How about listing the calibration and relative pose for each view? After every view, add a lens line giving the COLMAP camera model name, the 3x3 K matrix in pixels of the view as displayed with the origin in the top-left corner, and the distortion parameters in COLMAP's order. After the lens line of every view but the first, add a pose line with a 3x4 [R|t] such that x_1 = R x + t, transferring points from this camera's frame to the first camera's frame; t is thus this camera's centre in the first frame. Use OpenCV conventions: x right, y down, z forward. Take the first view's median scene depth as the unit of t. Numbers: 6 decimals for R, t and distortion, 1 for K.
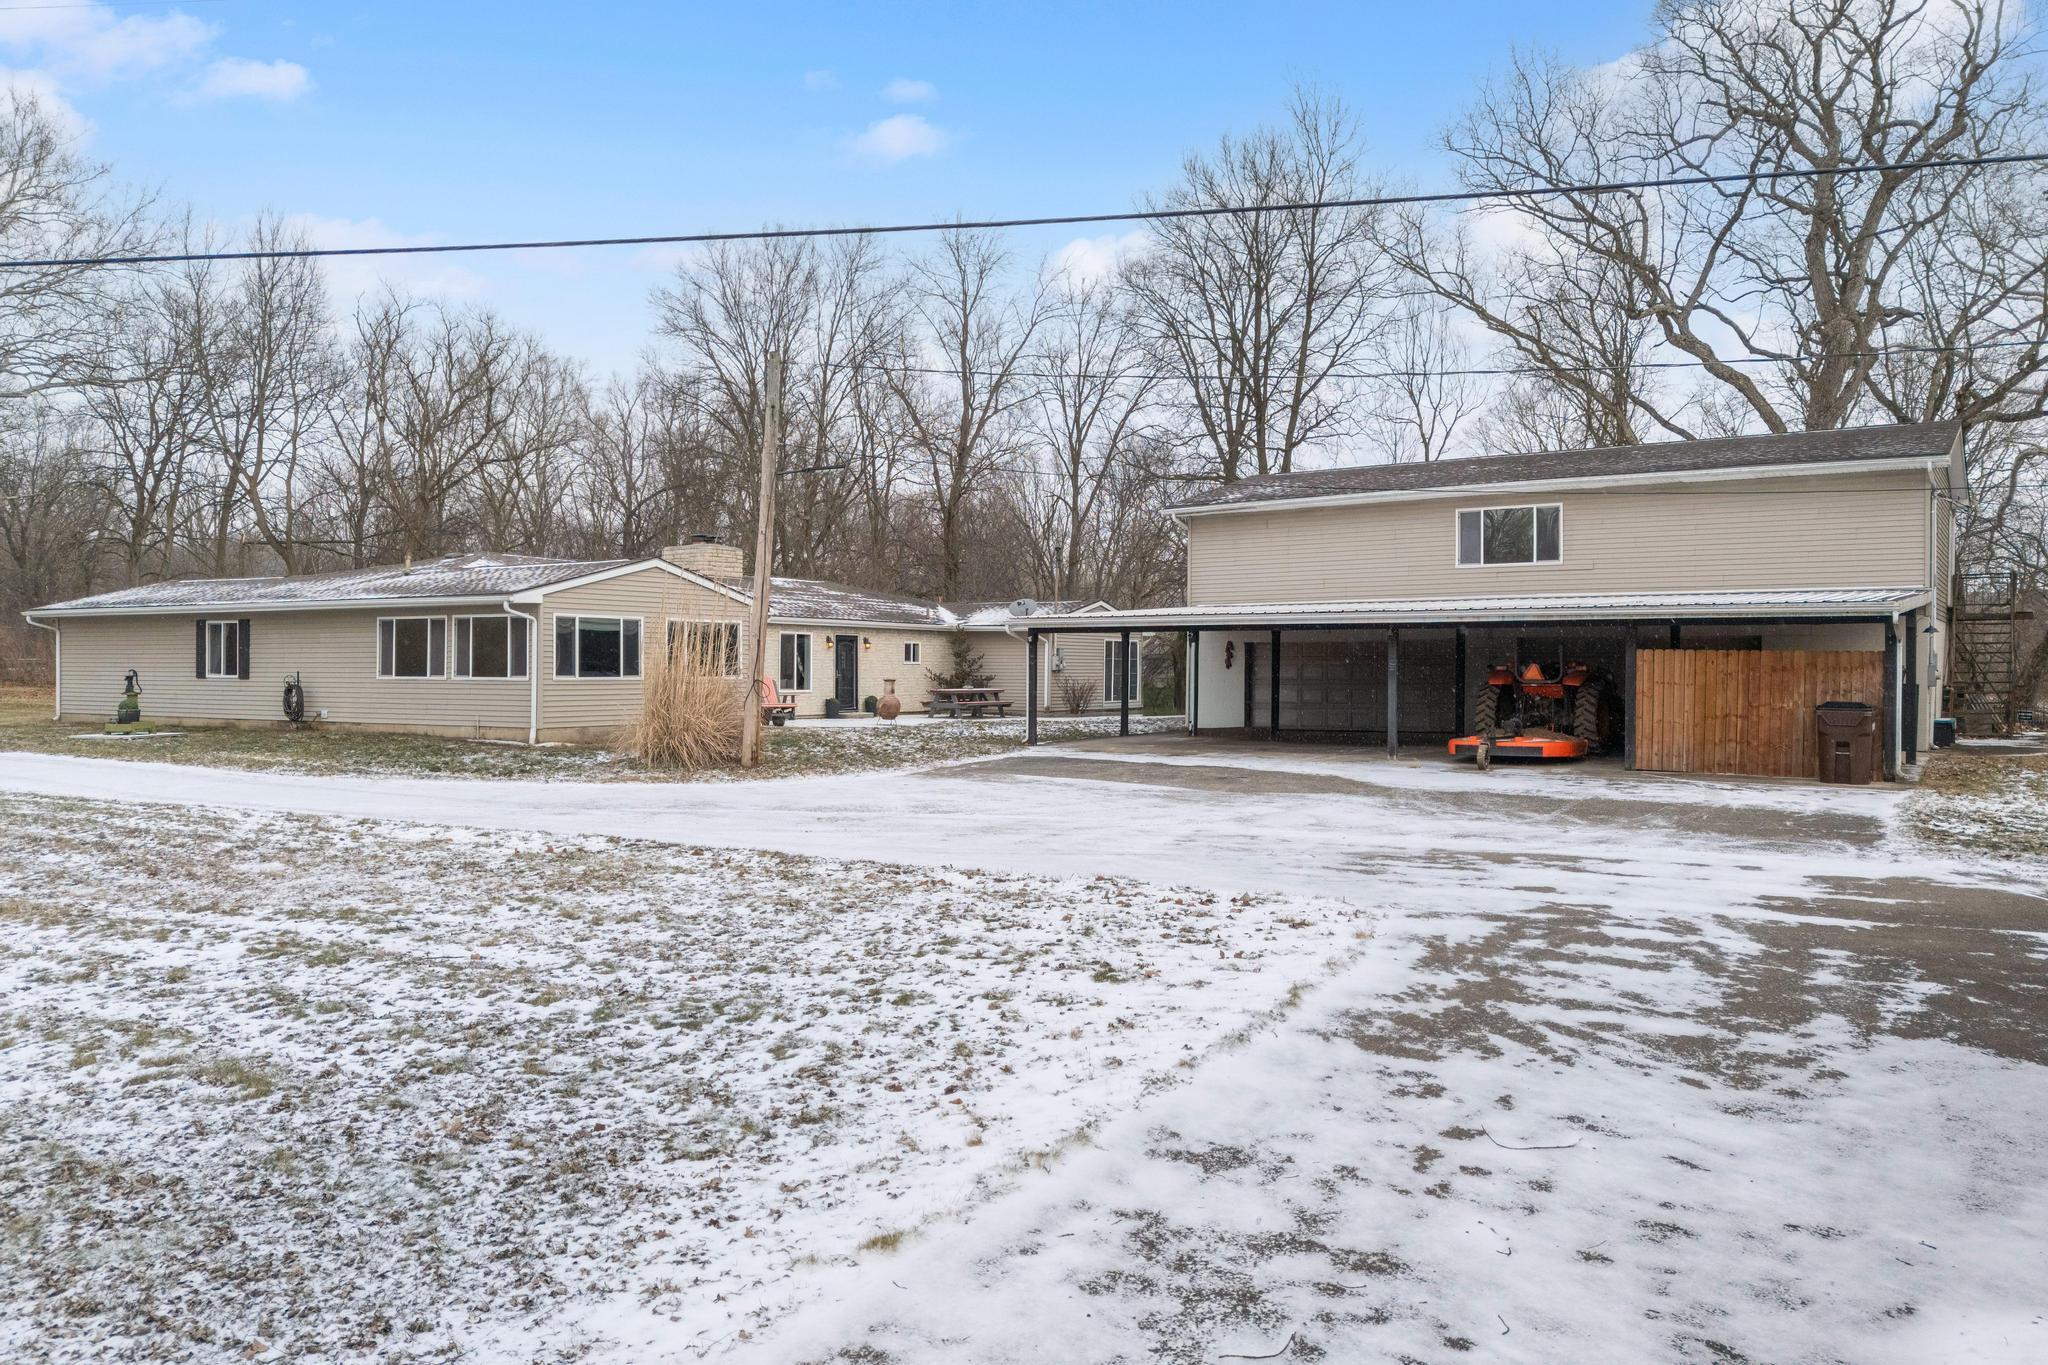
lens RADIAL K [[1504.3, 0, 1024.0], [0, 1504.3, 682.5], [0, 0, 1]] dist [0.087457, -0.070817]
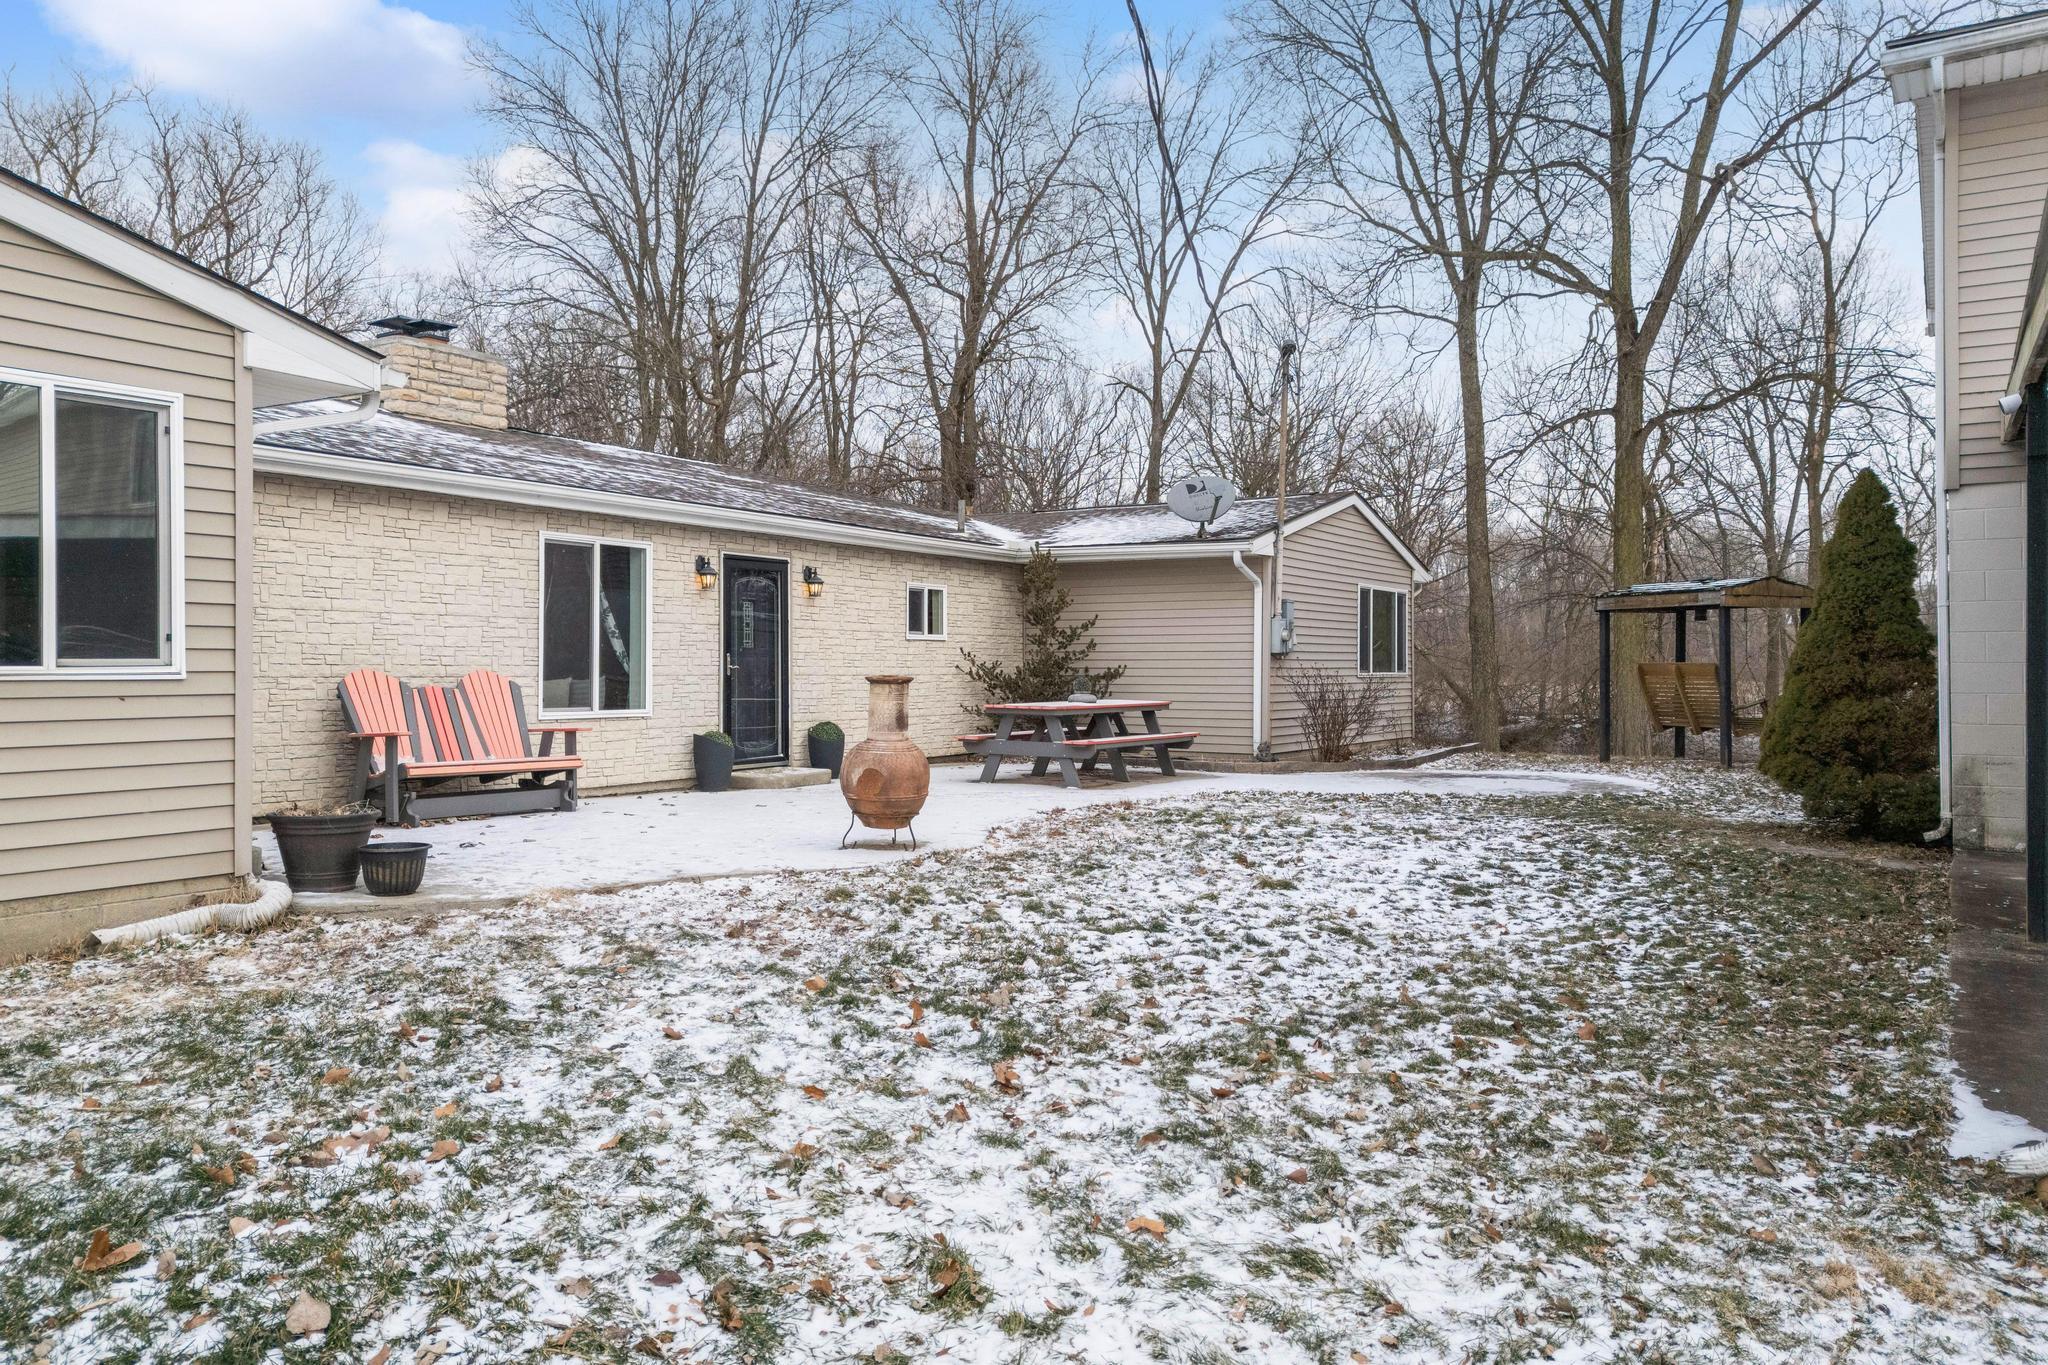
lens RADIAL K [[1504.3, 0, 1024.0], [0, 1504.3, 682.5], [0, 0, 1]] dist [0.087457, -0.070817]
pose [[0.999666, -0.004502, 0.025464, -0.059815], [0.004450, 0.999988, 0.002067, -0.001522], [-0.025473, -0.001953, 0.999674, 0.607545]]
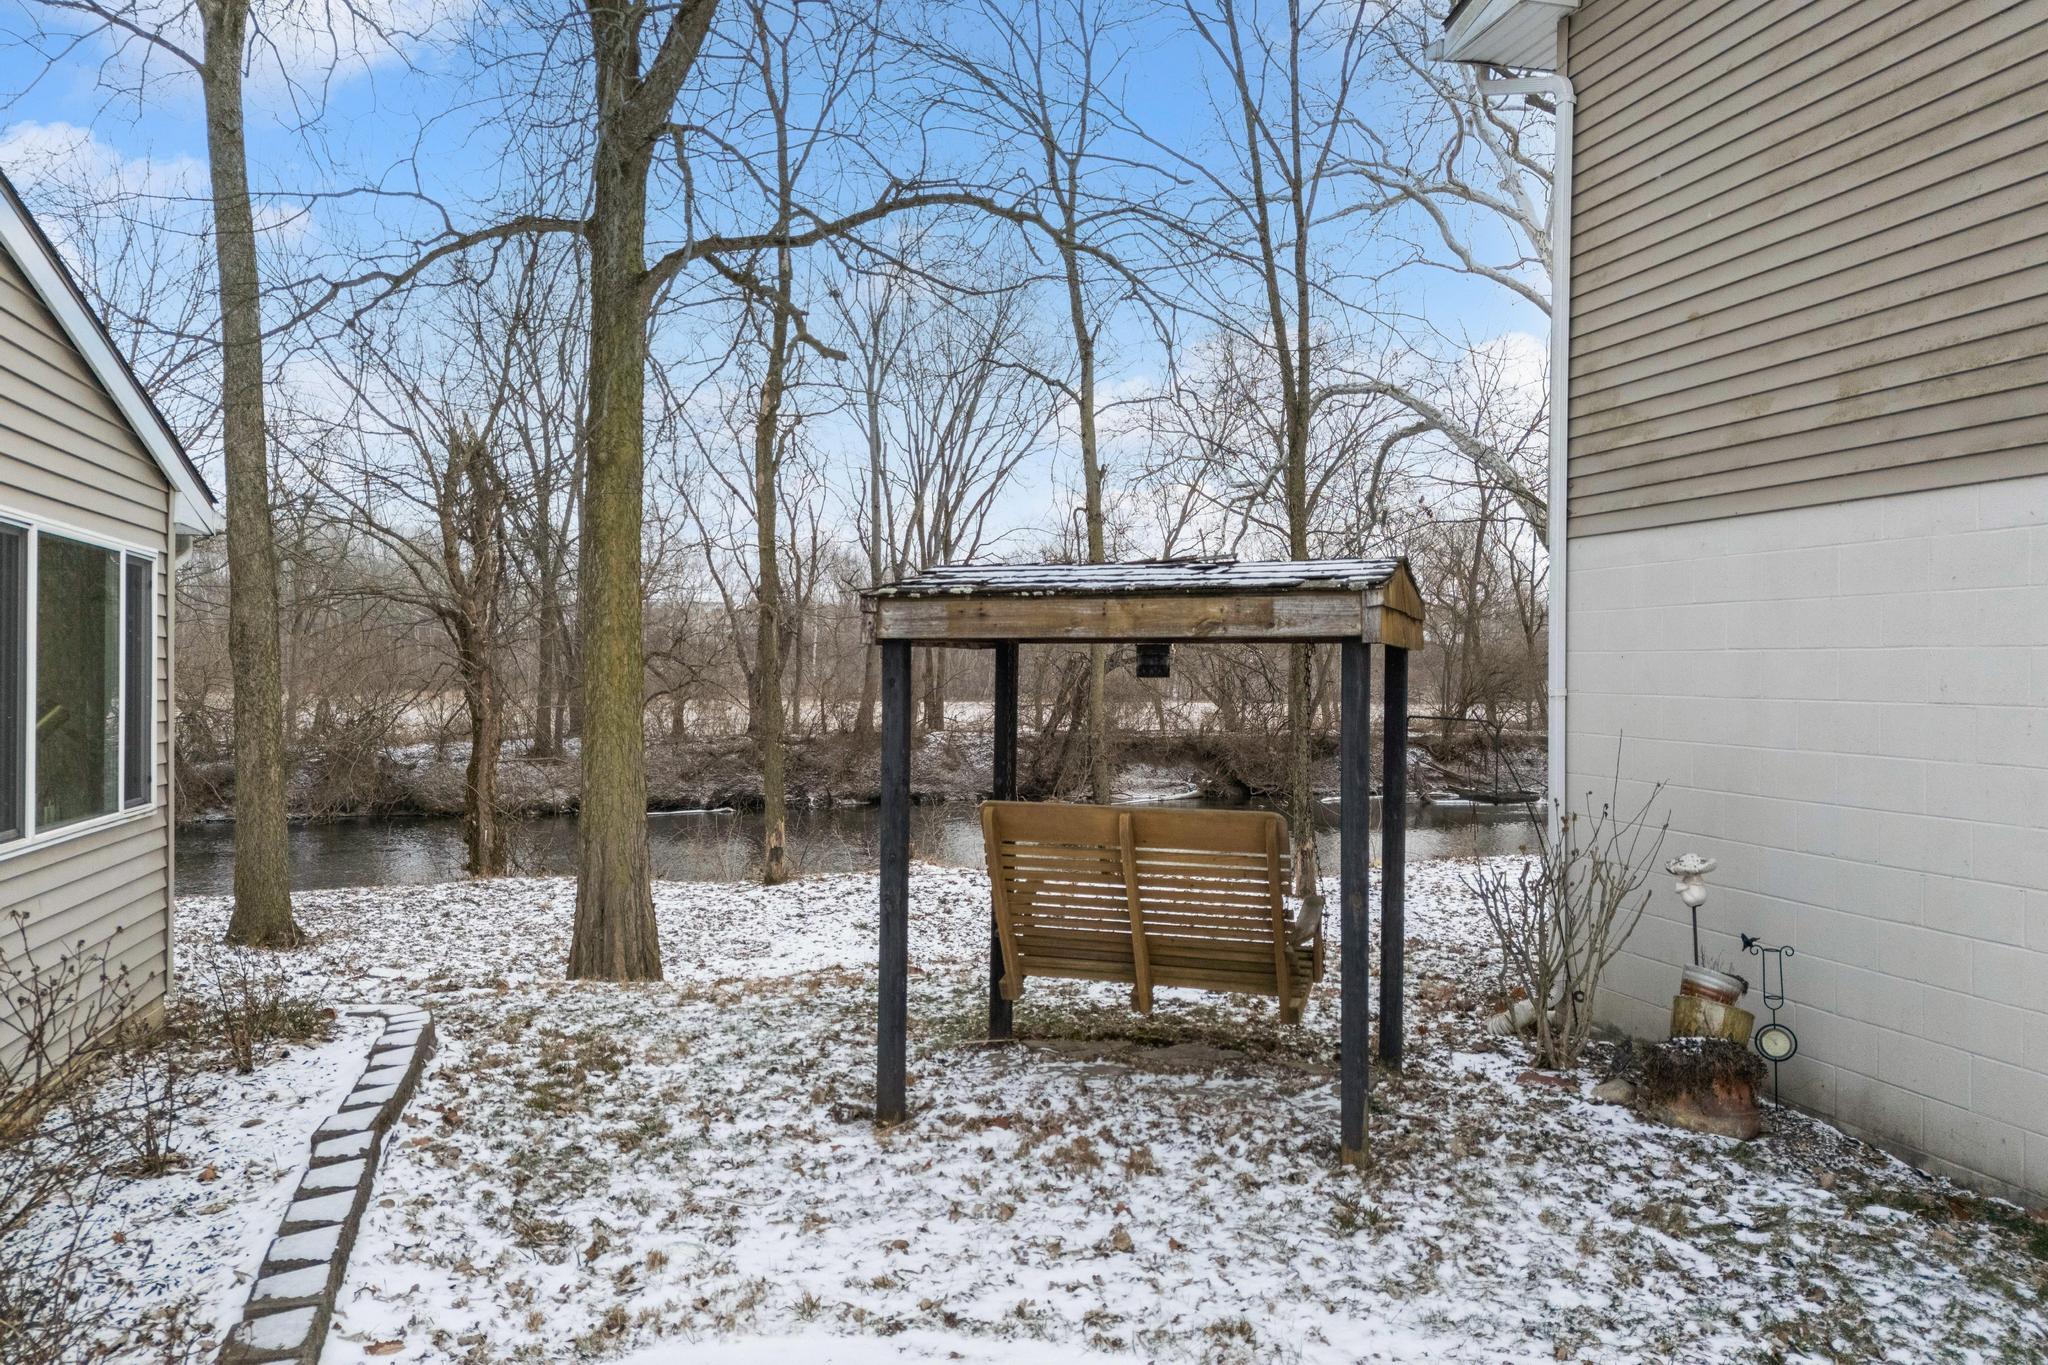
lens RADIAL K [[1436.8, 0, 1024.0], [0, 1436.8, 682.5], [0, 0, 1]] dist [-0.061074, -0.001078]
pose [[0.642624, 0.000550, 0.766181, 0.027520], [-0.002853, 0.999995, 0.001676, -0.017131], [-0.766176, -0.003263, 0.642622, 0.949005]]
